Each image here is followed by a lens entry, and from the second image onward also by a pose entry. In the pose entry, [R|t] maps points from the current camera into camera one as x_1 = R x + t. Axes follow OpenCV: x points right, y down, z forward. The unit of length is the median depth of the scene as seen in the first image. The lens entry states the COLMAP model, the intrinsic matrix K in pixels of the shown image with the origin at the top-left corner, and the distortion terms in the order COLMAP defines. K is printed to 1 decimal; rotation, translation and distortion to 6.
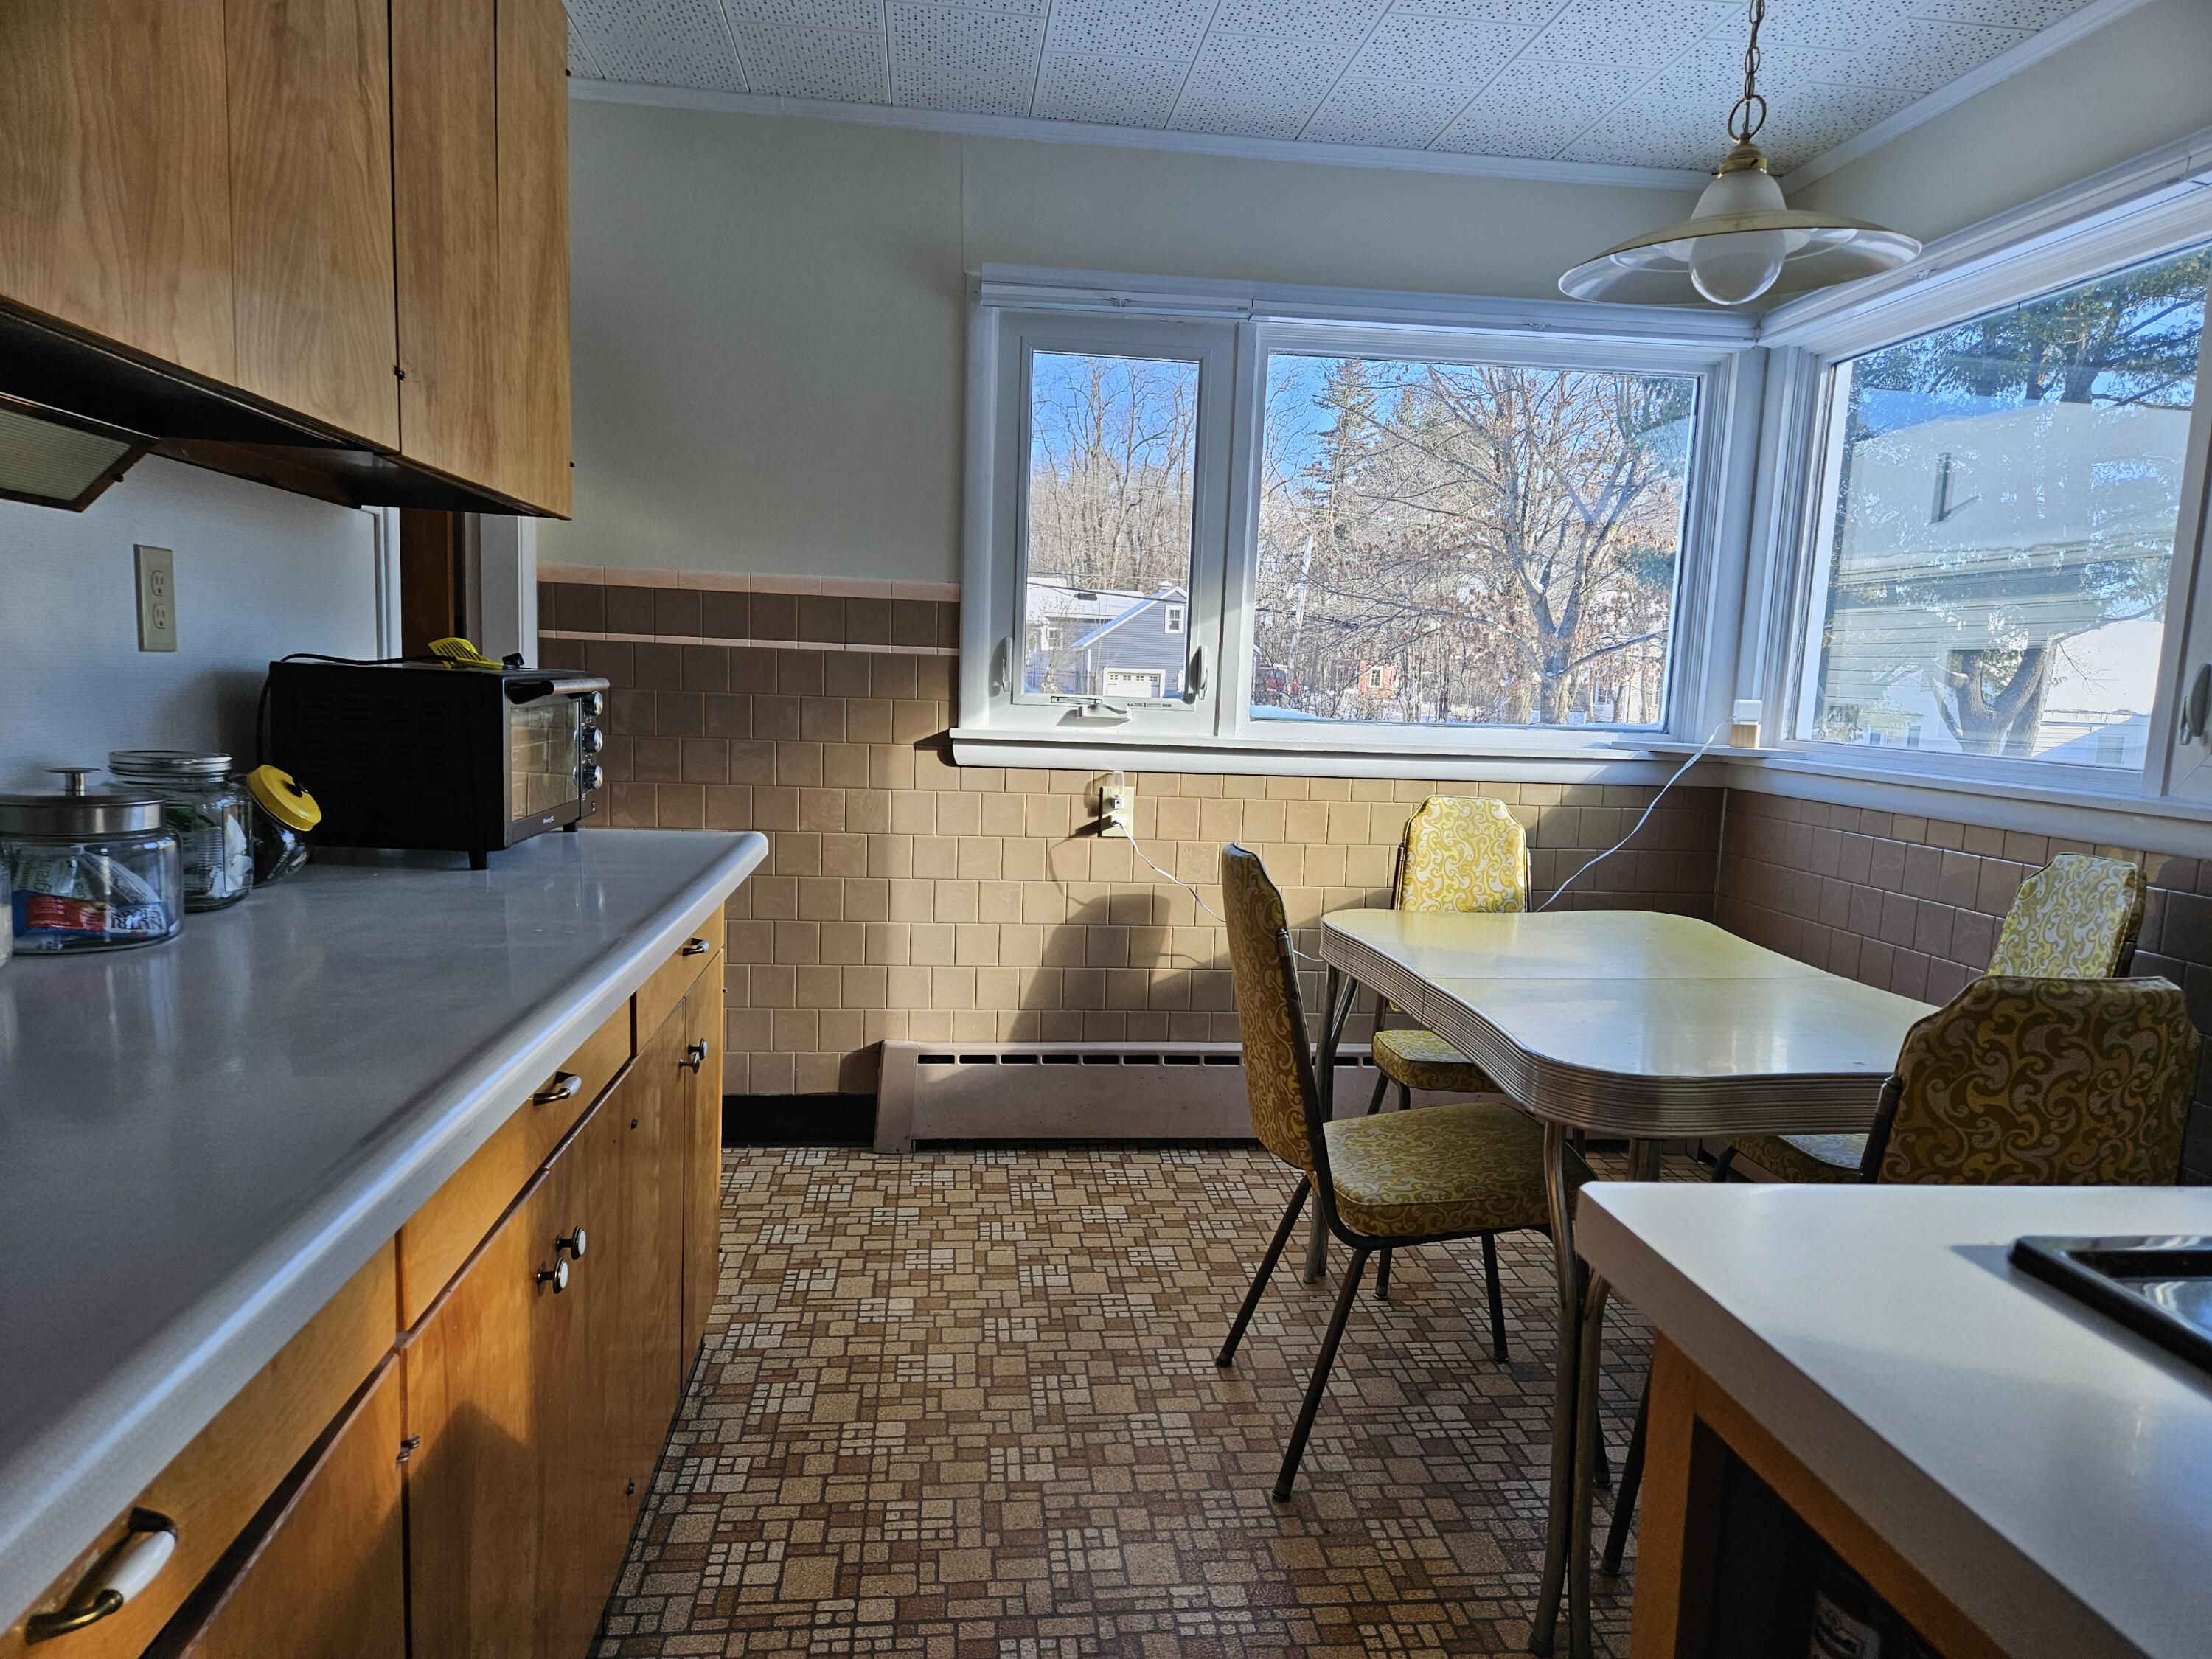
lens RADIAL K [[1477.4, 0, 1114.7], [0, 1477.4, 868.7], [0, 0, 1]] dist [0.071279, -0.046777]
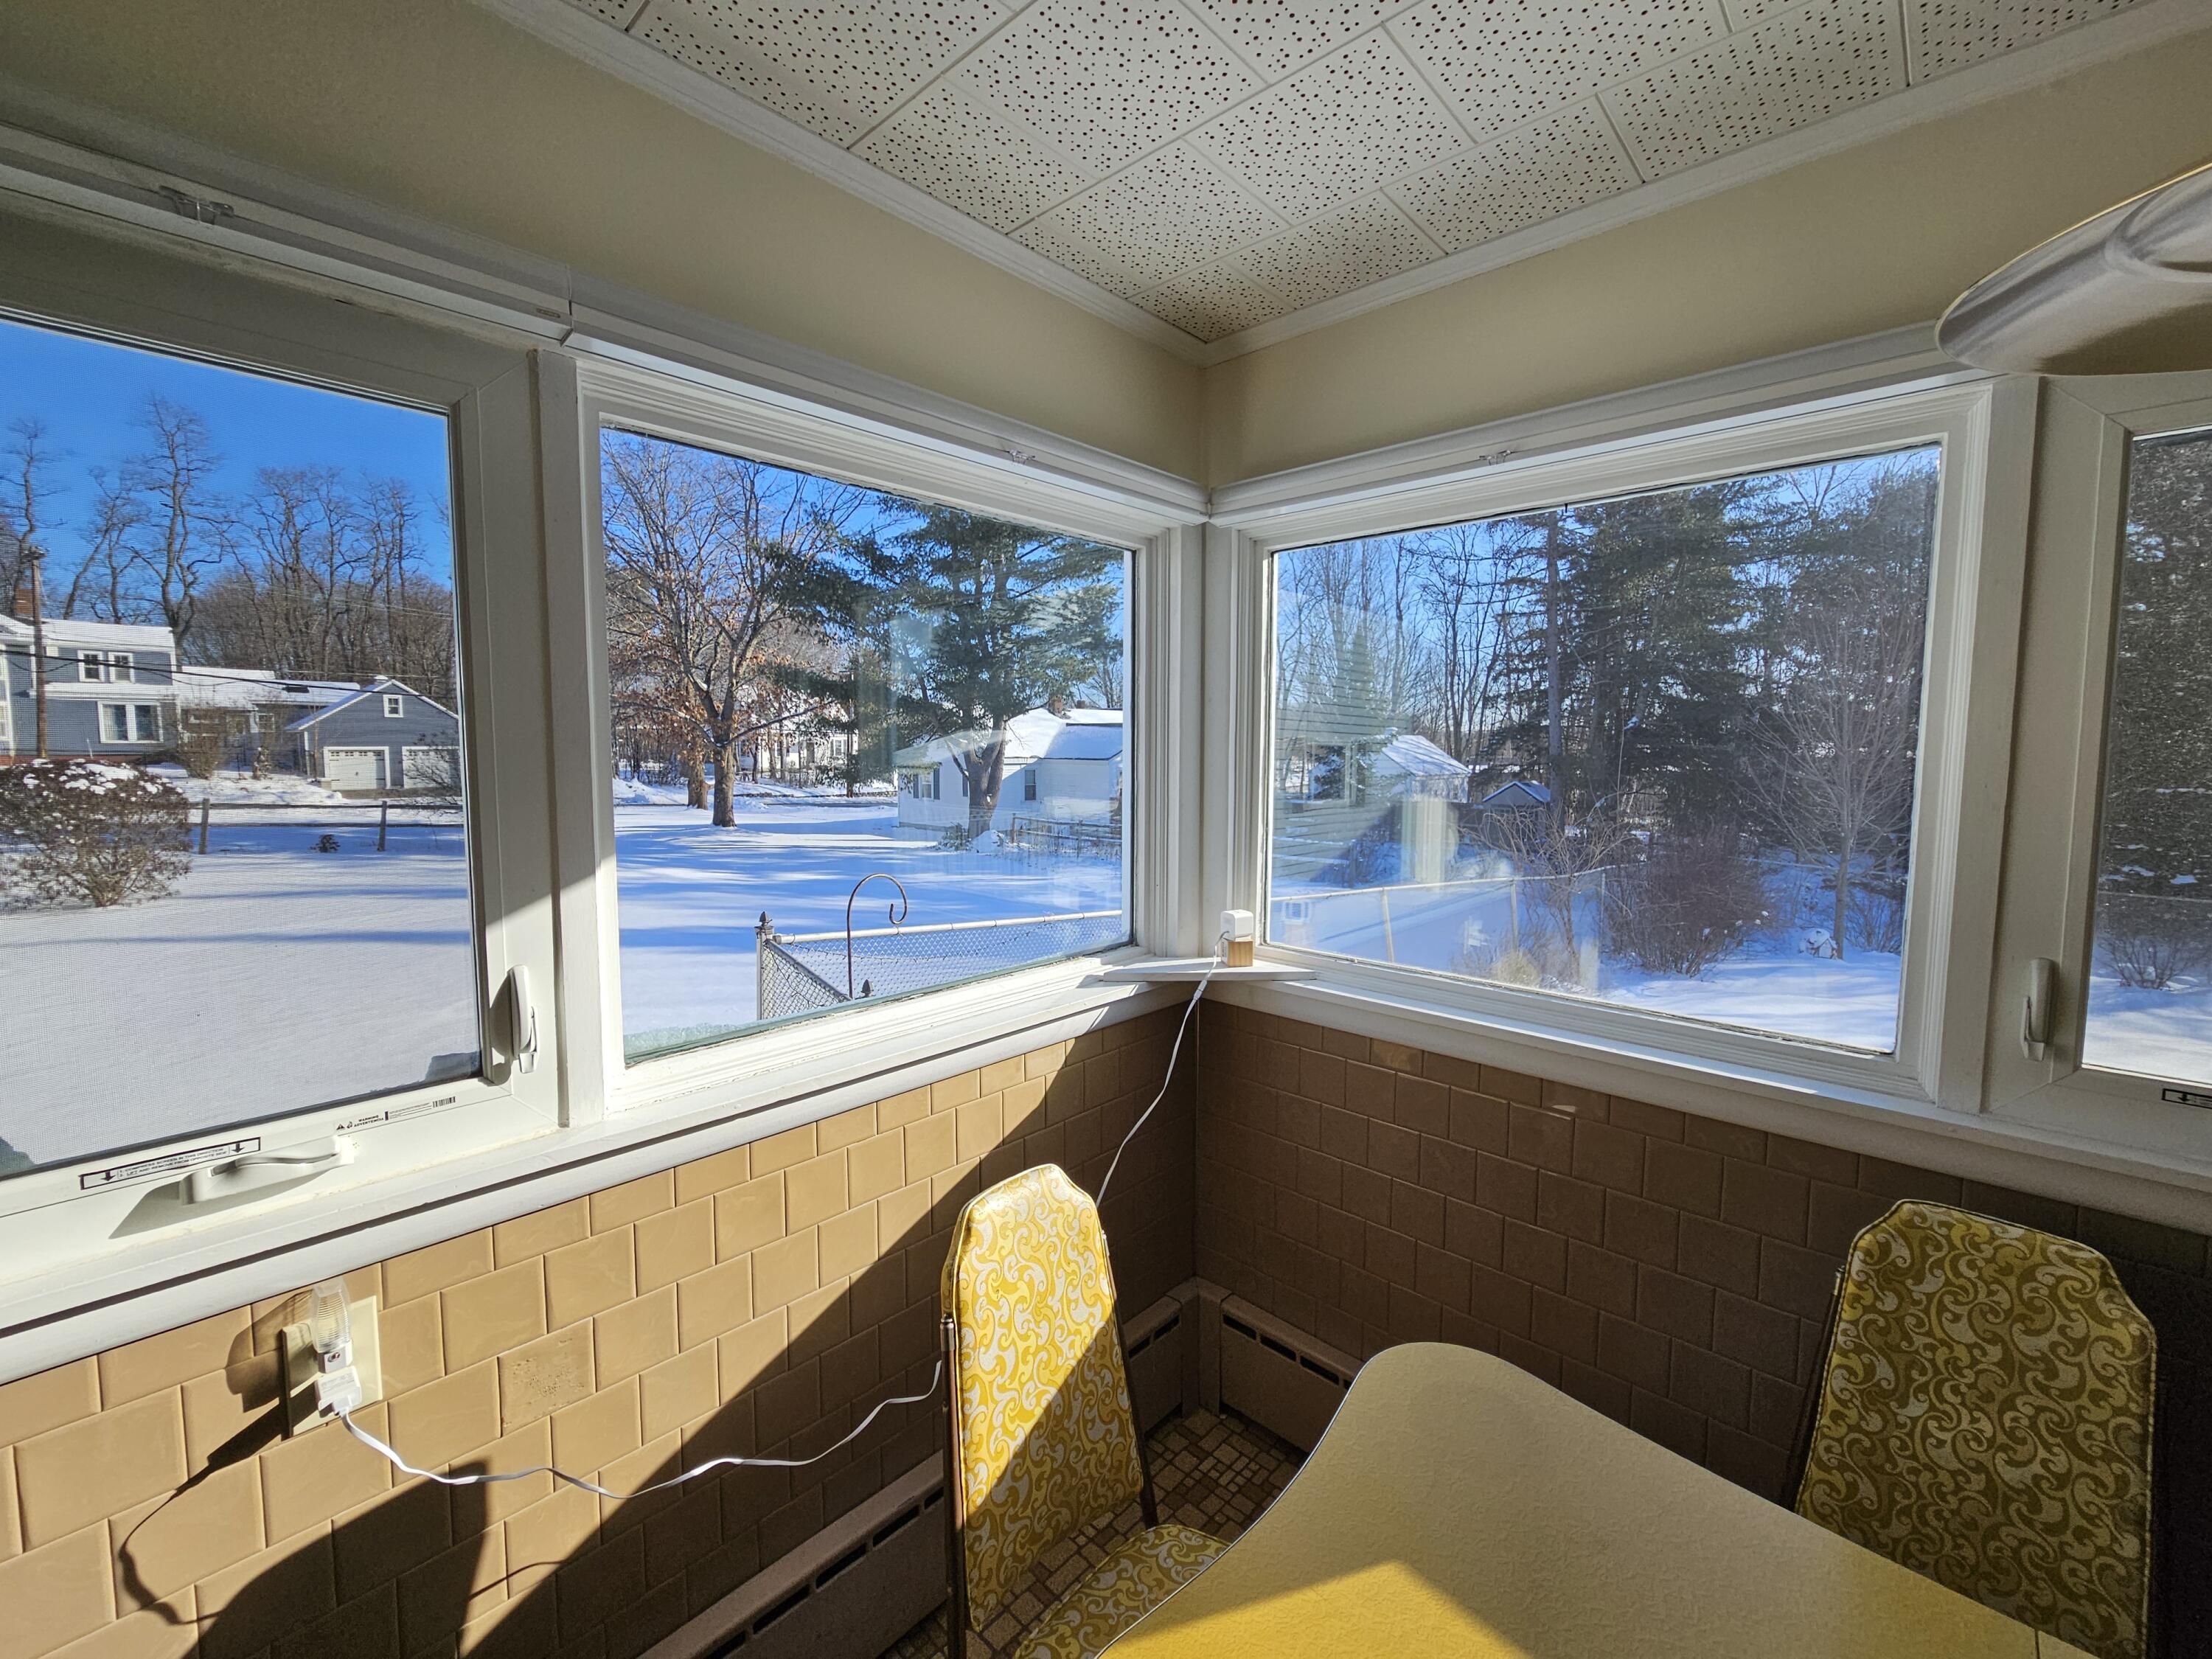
lens RADIAL K [[915.0, 0, 1108.0], [0, 915.0, 814.5], [0, 0, 1]] dist [-0.002316, 0.000752]
pose [[0.764592, -0.082358, 0.639231, 0.021990], [0.109509, 0.993981, -0.002923, -0.214091], [-0.635143, 0.072236, 0.769009, 0.750476]]
